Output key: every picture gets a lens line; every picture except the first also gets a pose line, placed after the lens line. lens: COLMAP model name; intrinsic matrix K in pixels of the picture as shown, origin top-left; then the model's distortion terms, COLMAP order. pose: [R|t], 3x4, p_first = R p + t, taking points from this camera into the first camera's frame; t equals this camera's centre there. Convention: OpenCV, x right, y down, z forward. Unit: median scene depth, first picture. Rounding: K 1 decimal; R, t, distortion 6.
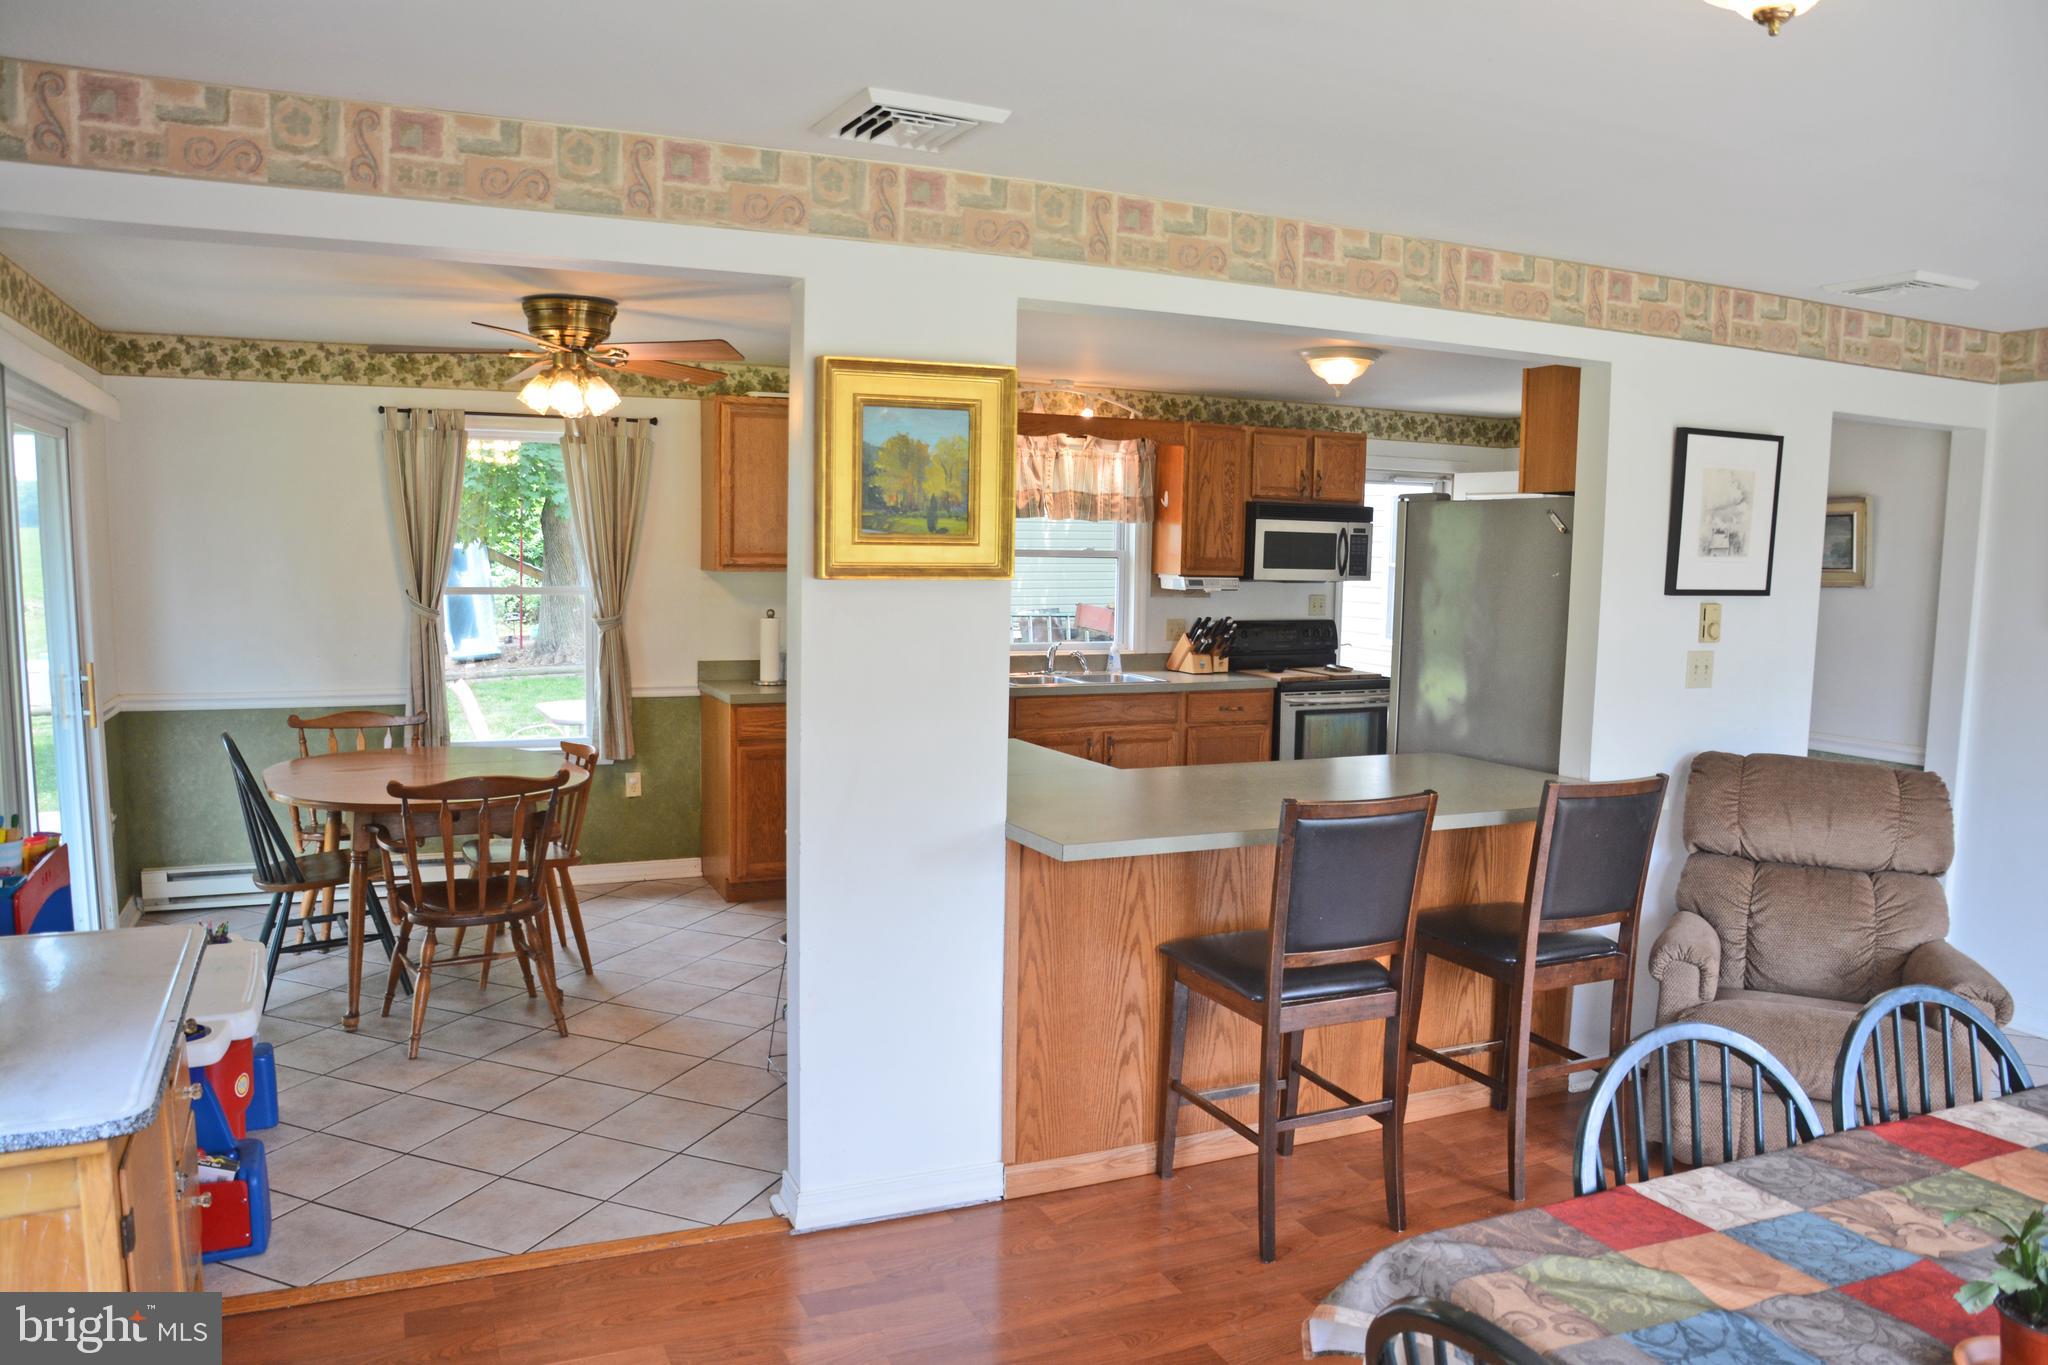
lens RADIAL K [[1451.4, 0, 1005.3], [0, 1451.4, 714.3], [0, 0, 1]] dist [-0.127055, 0.073967]
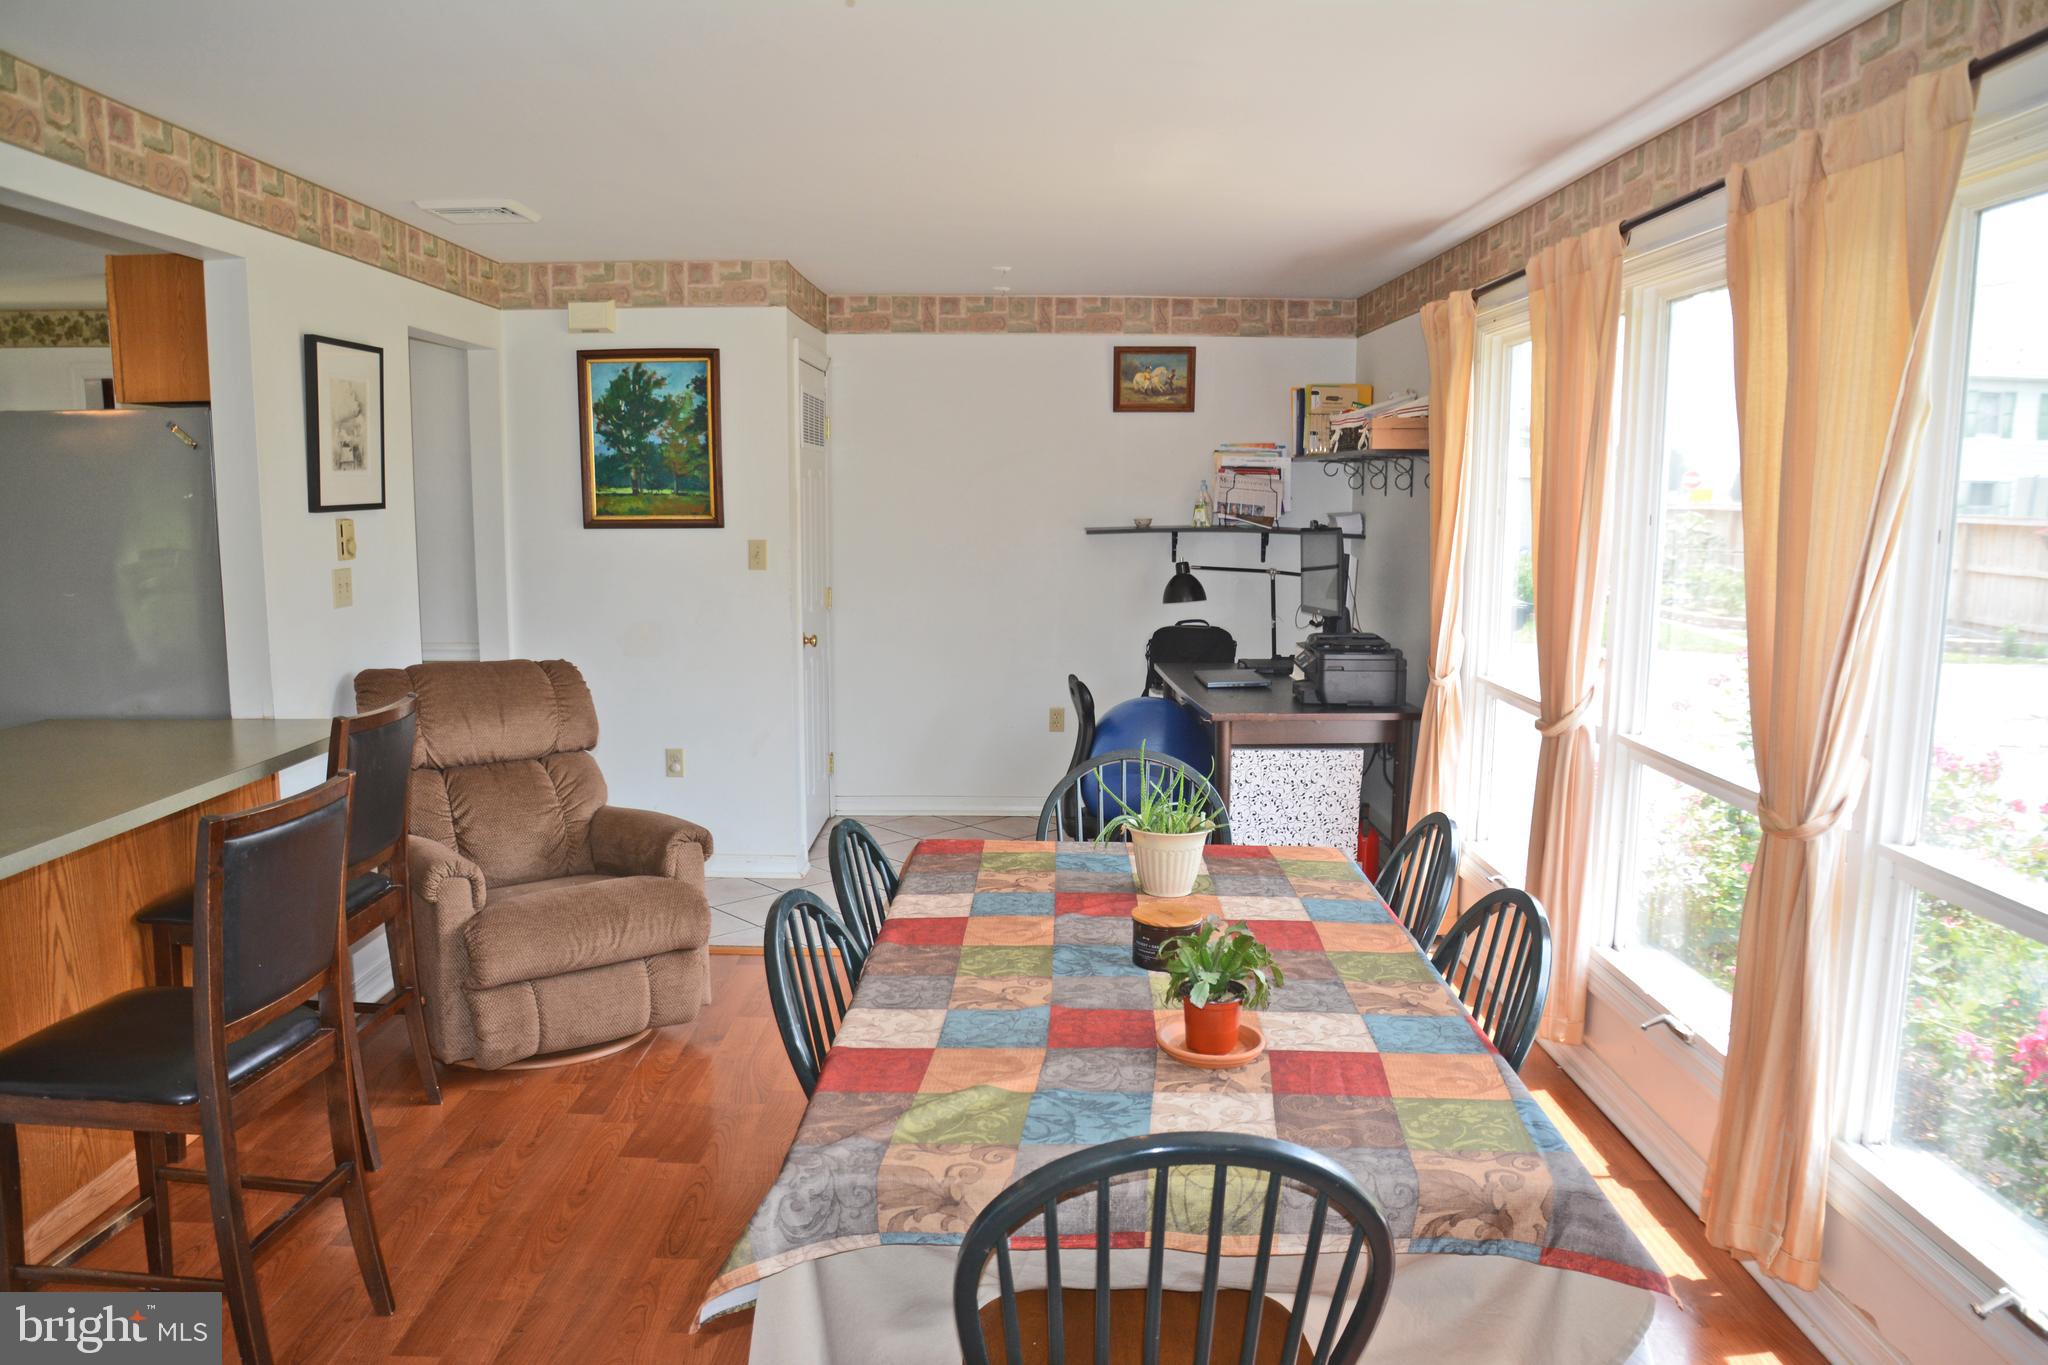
lens RADIAL K [[1451.4, 0, 1035.1], [0, 1451.4, 697.4], [0, 0, 1]] dist [-0.127055, 0.073967]
pose [[0.416201, -0.149189, 0.896950, -0.208830], [0.109005, 0.987520, 0.113674, -0.017519], [-0.902715, 0.050461, 0.427269, 0.178960]]
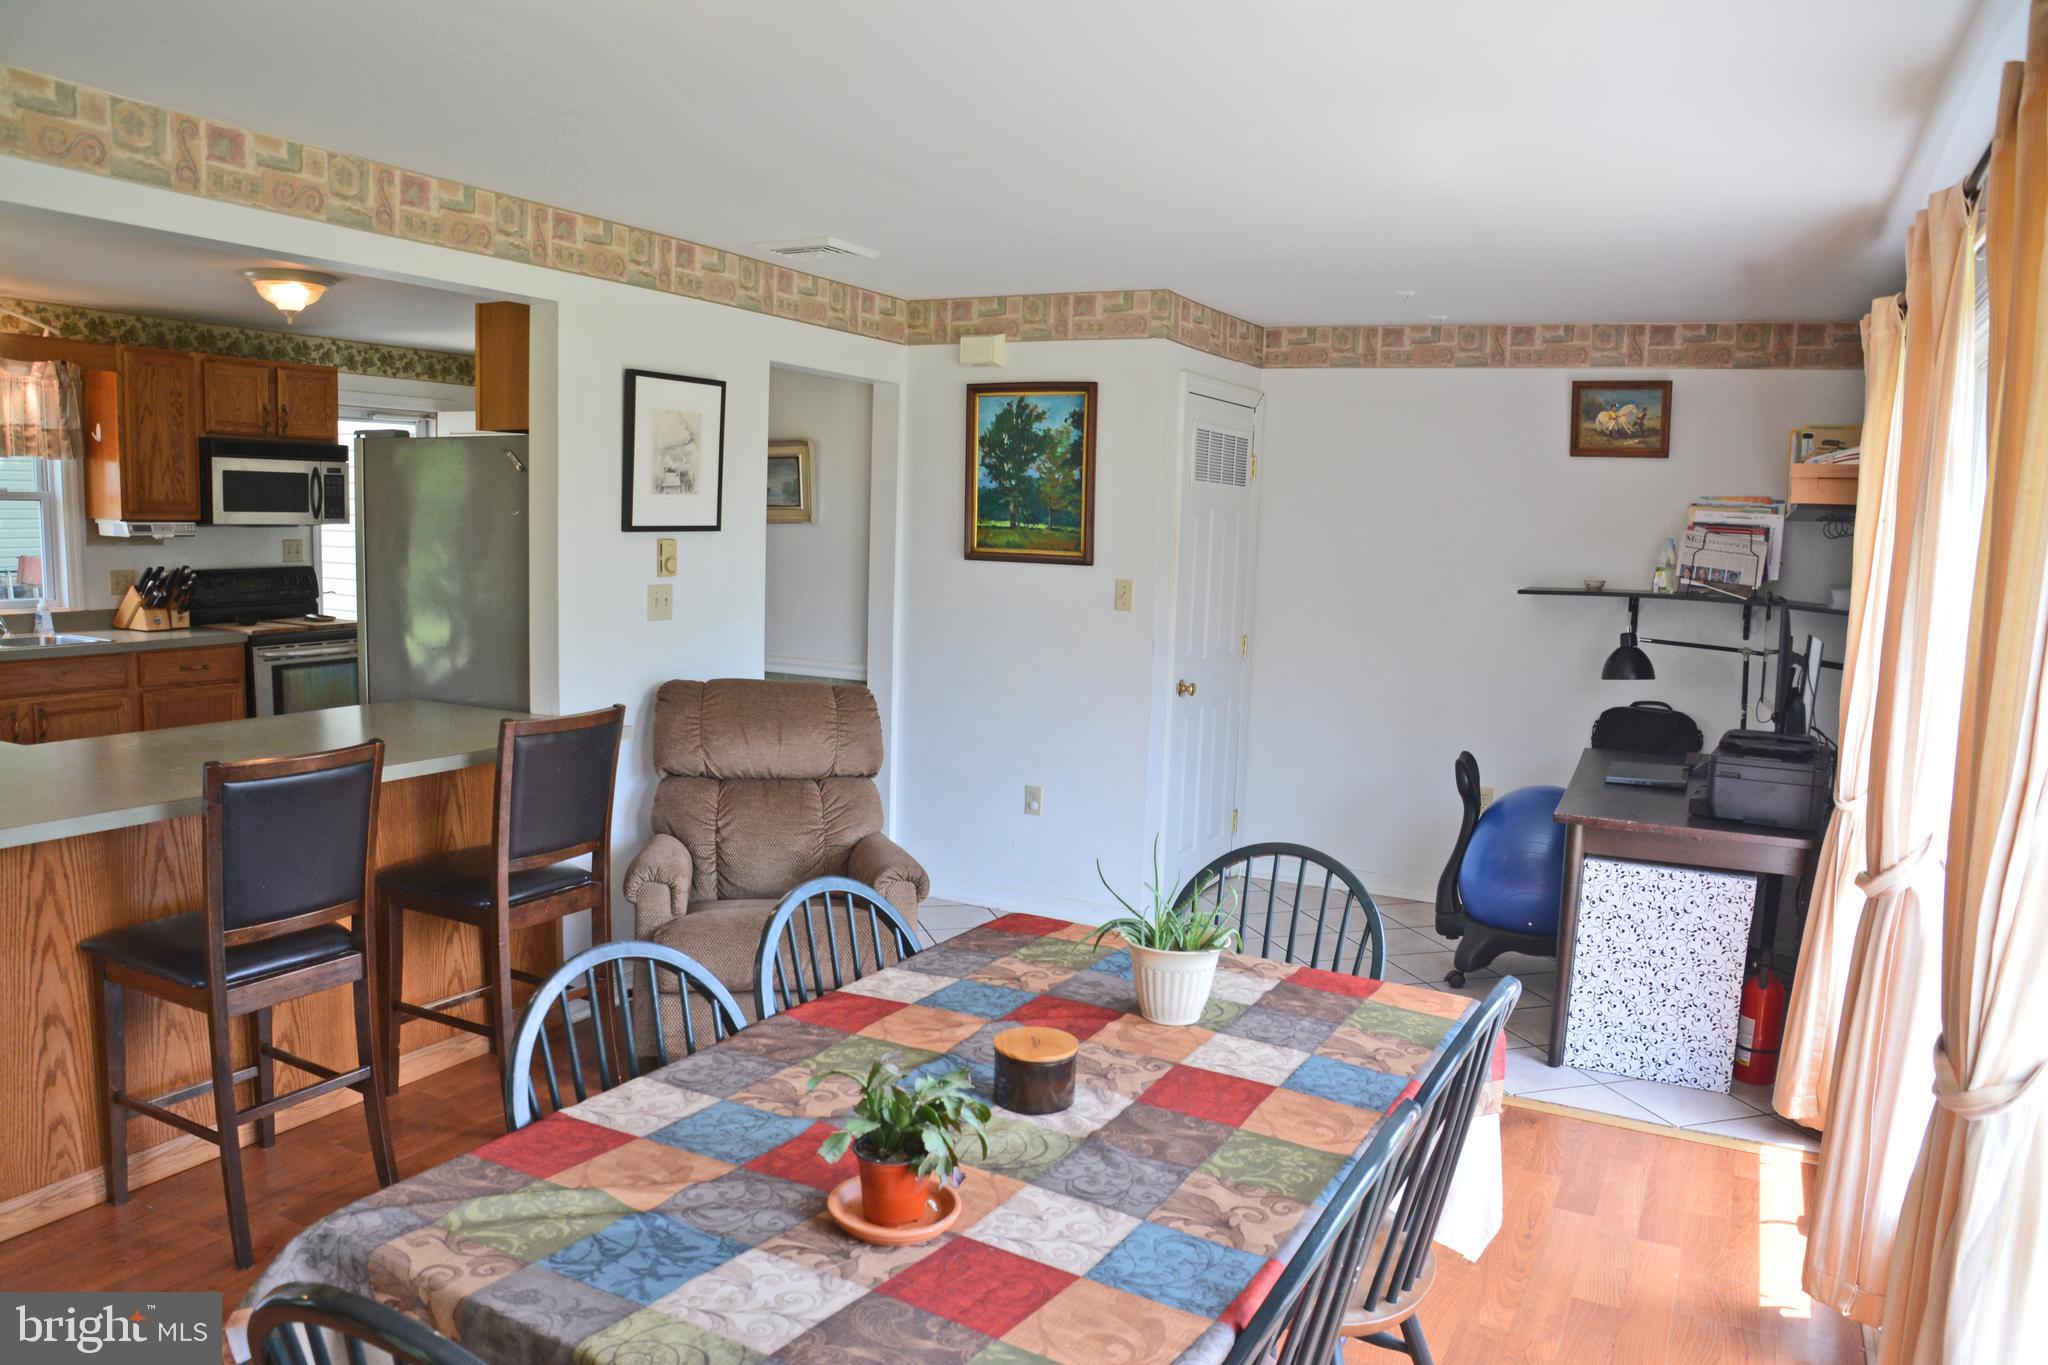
lens RADIAL K [[1451.4, 0, 1008.9], [0, 1451.4, 709.3], [0, 0, 1]] dist [-0.127055, 0.073967]
pose [[0.790700, -0.075135, 0.607576, 0.046316], [0.053438, 0.997123, 0.053763, 0.003968], [-0.609868, -0.010043, 0.792440, -0.003358]]
